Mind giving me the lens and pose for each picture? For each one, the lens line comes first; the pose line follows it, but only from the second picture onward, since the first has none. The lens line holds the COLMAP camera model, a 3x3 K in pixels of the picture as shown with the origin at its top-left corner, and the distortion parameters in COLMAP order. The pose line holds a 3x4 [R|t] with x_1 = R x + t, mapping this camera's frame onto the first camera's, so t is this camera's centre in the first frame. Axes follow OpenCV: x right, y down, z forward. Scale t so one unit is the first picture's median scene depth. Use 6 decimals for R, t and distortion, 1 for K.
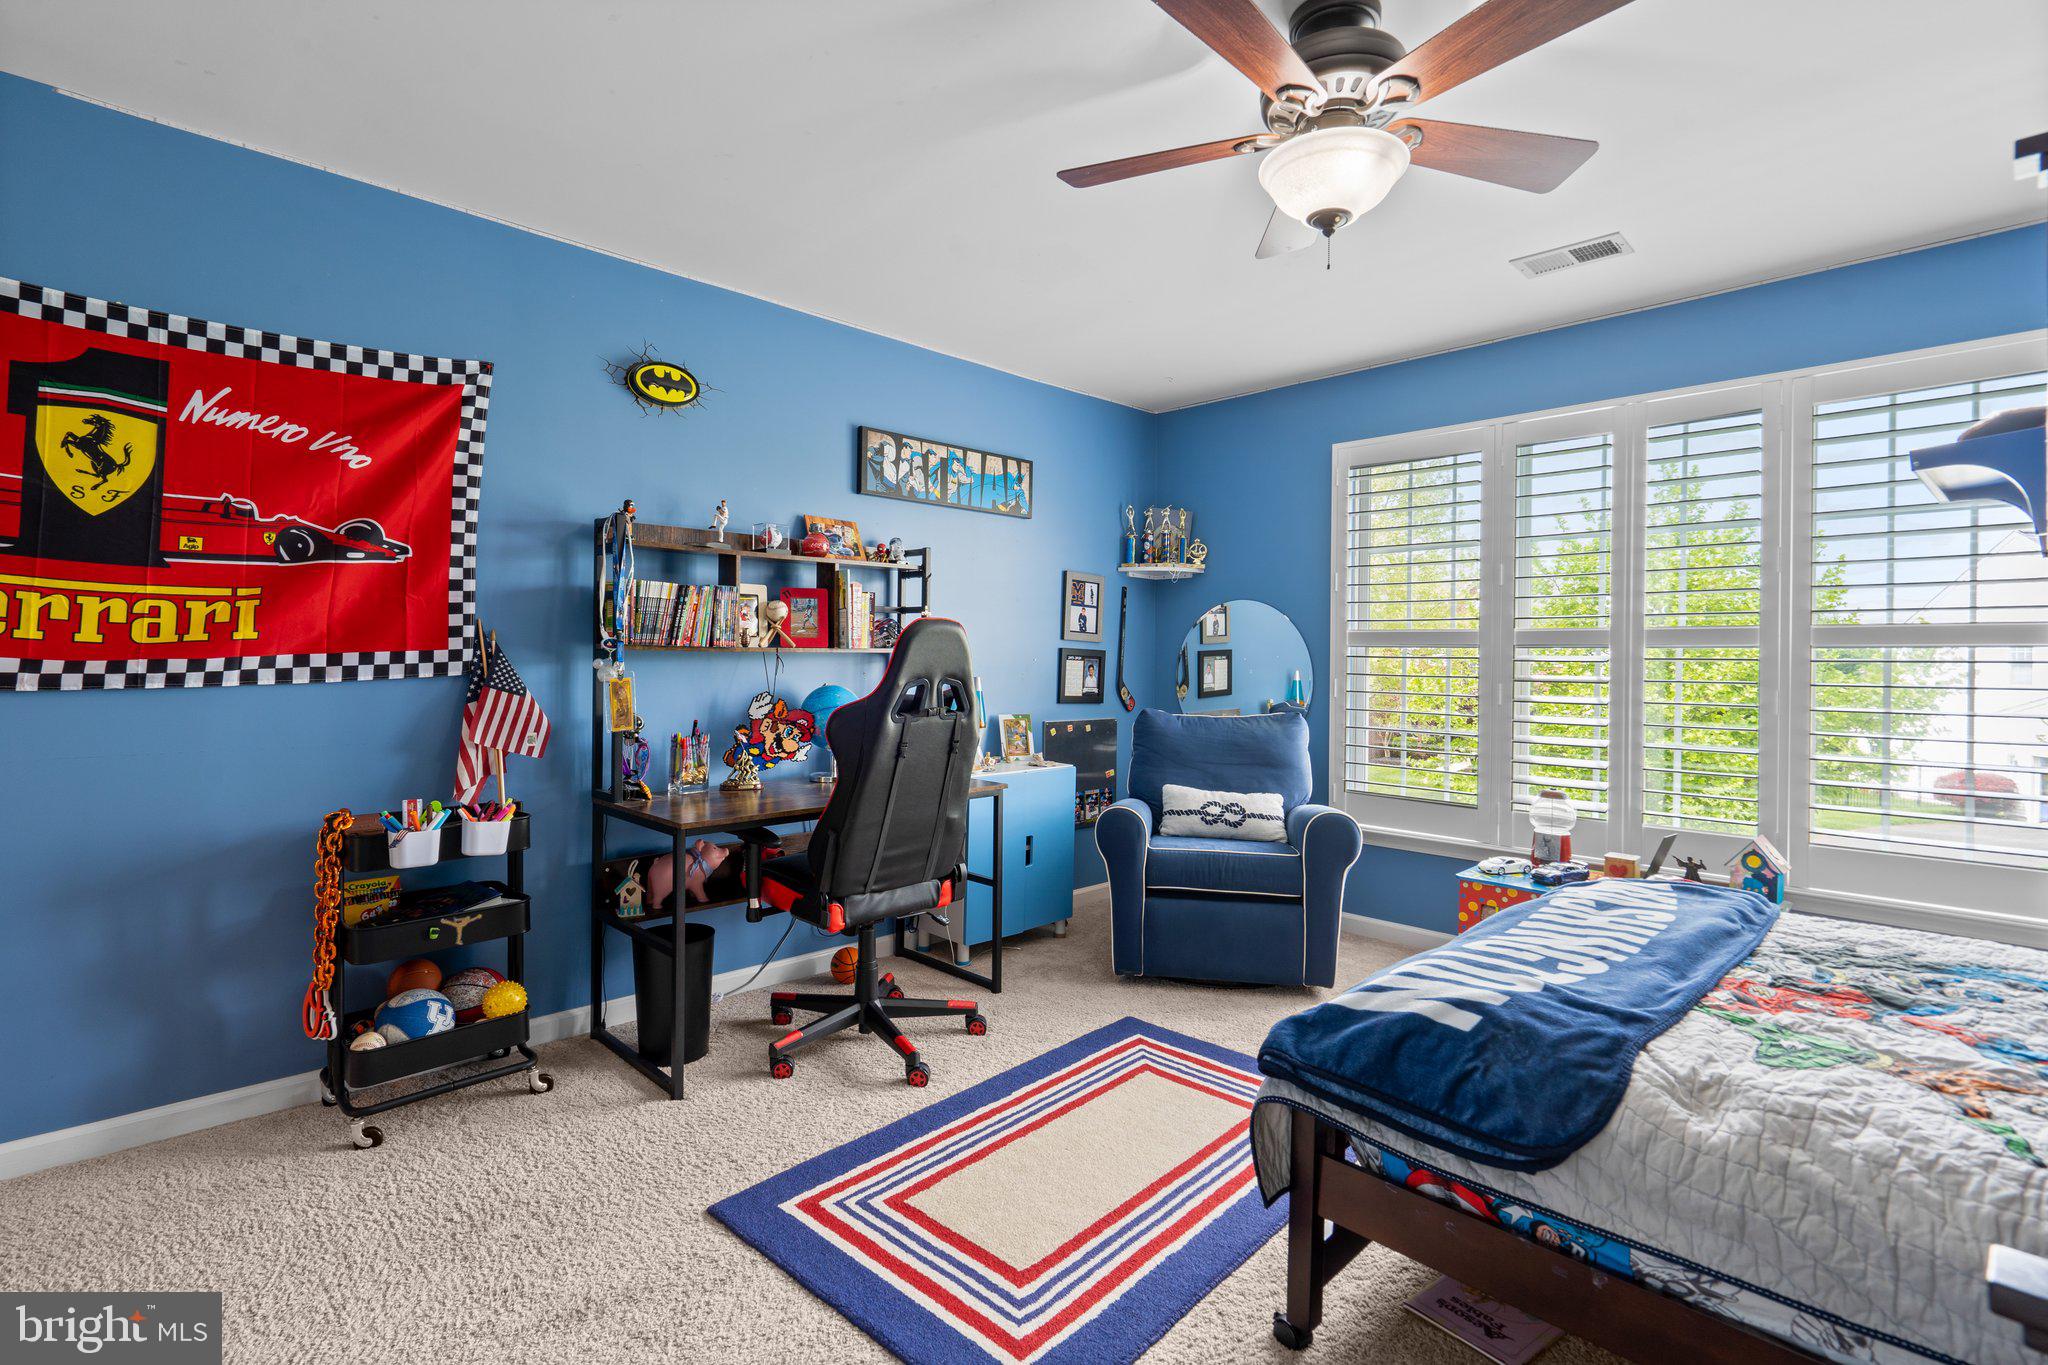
lens RADIAL K [[942.0, 0, 1016.8], [0, 942.0, 667.4], [0, 0, 1]] dist [-0.011329, 0.001657]
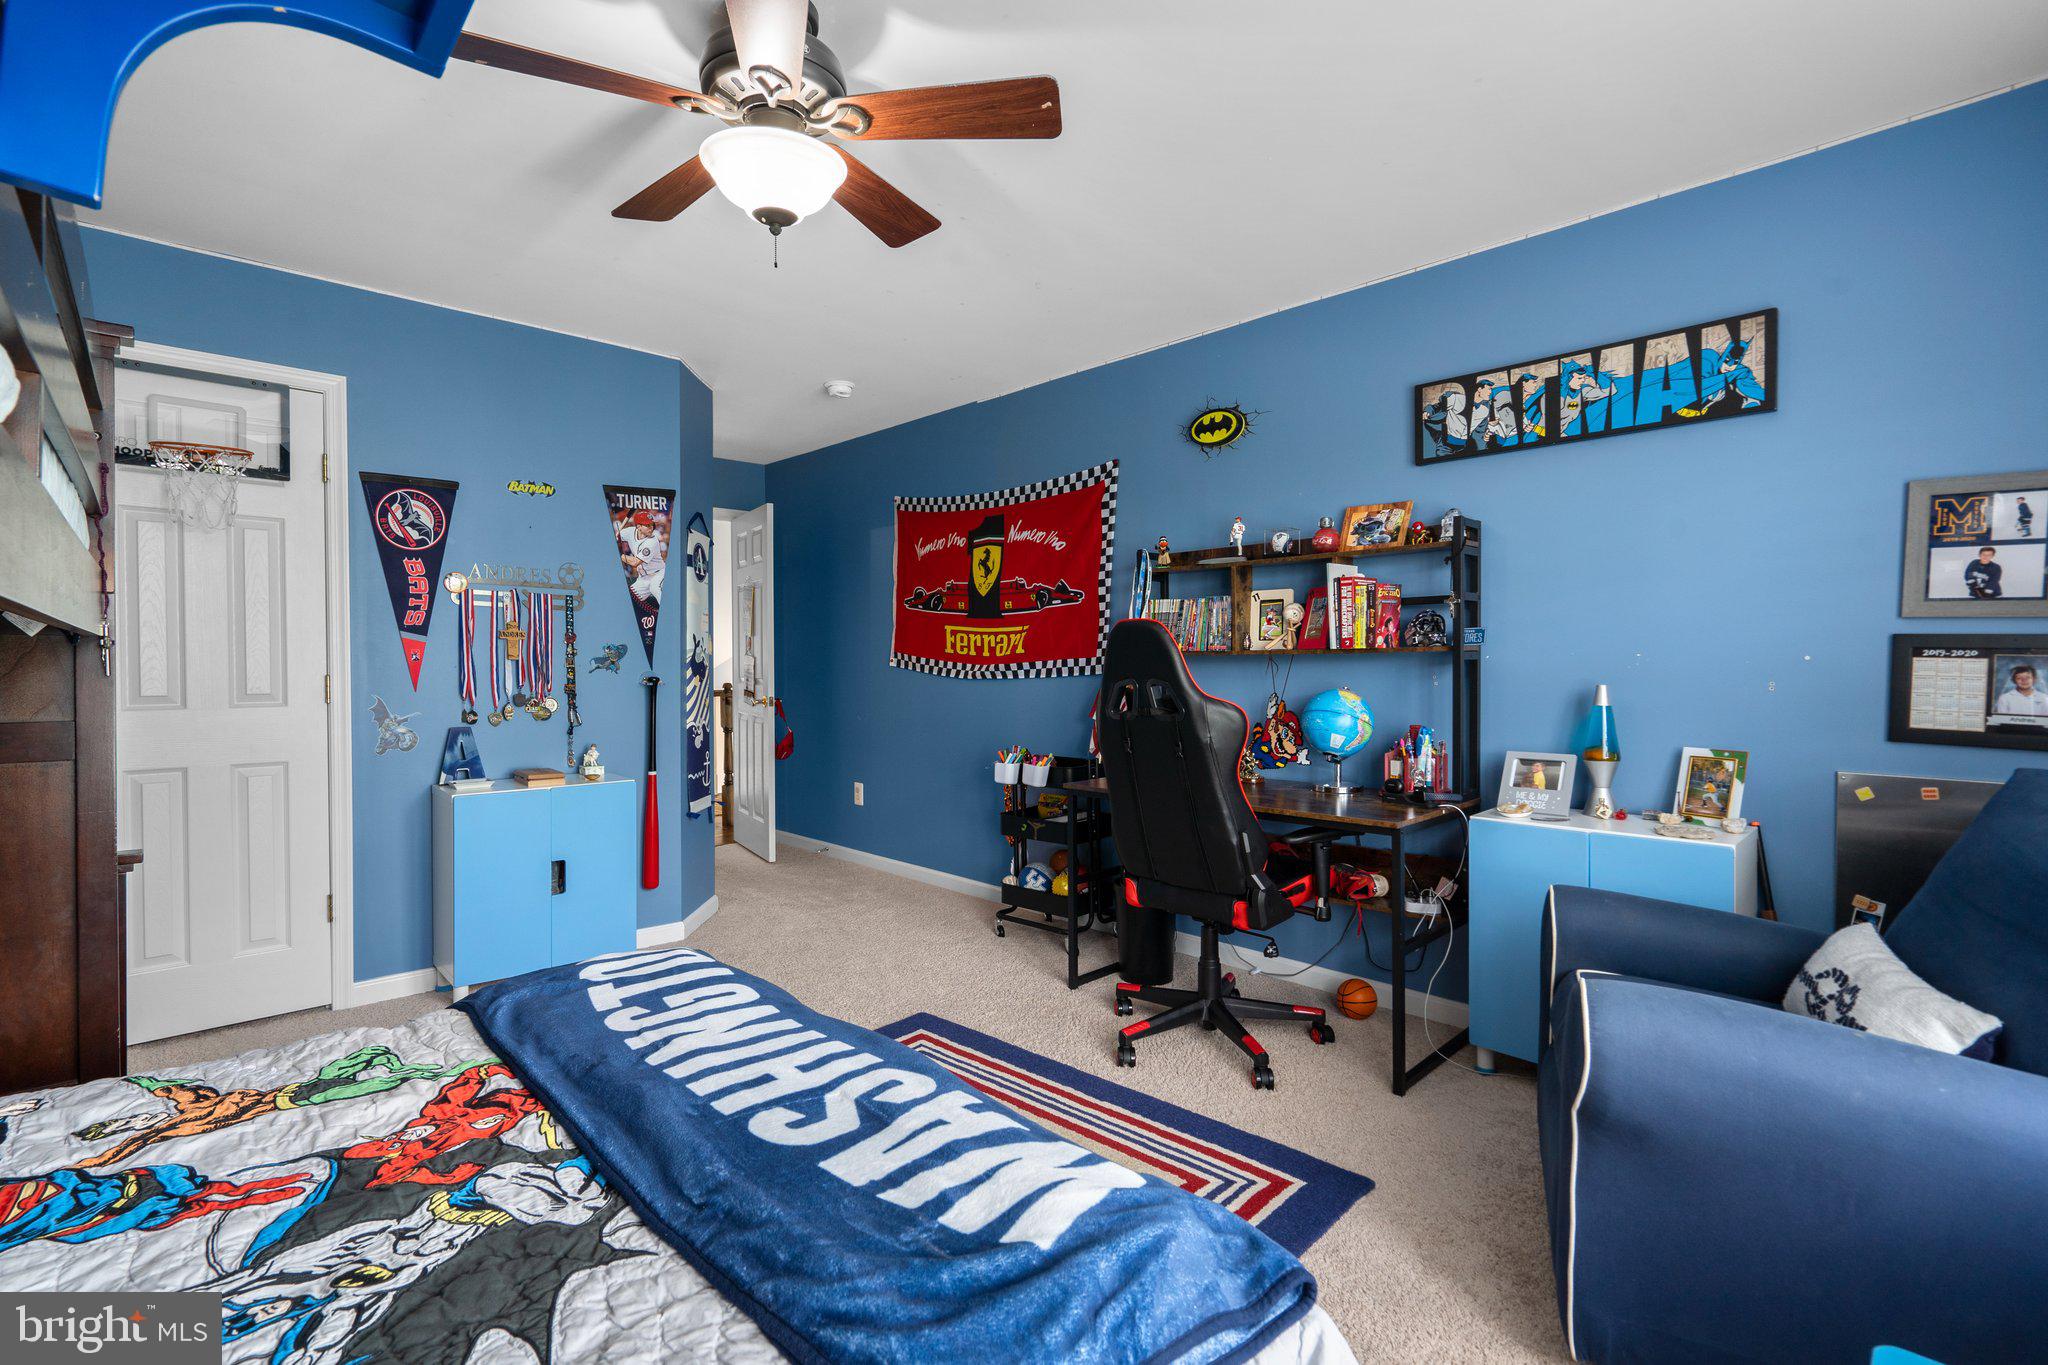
lens RADIAL K [[942.0, 0, 1016.9], [0, 942.0, 684.3], [0, 0, 1]] dist [-0.011329, 0.001657]
pose [[0.002048, 0.015776, -0.999873, 0.861208], [-0.005333, 0.999862, 0.015765, 0.002067], [0.999984, 0.005300, 0.002132, 0.802834]]
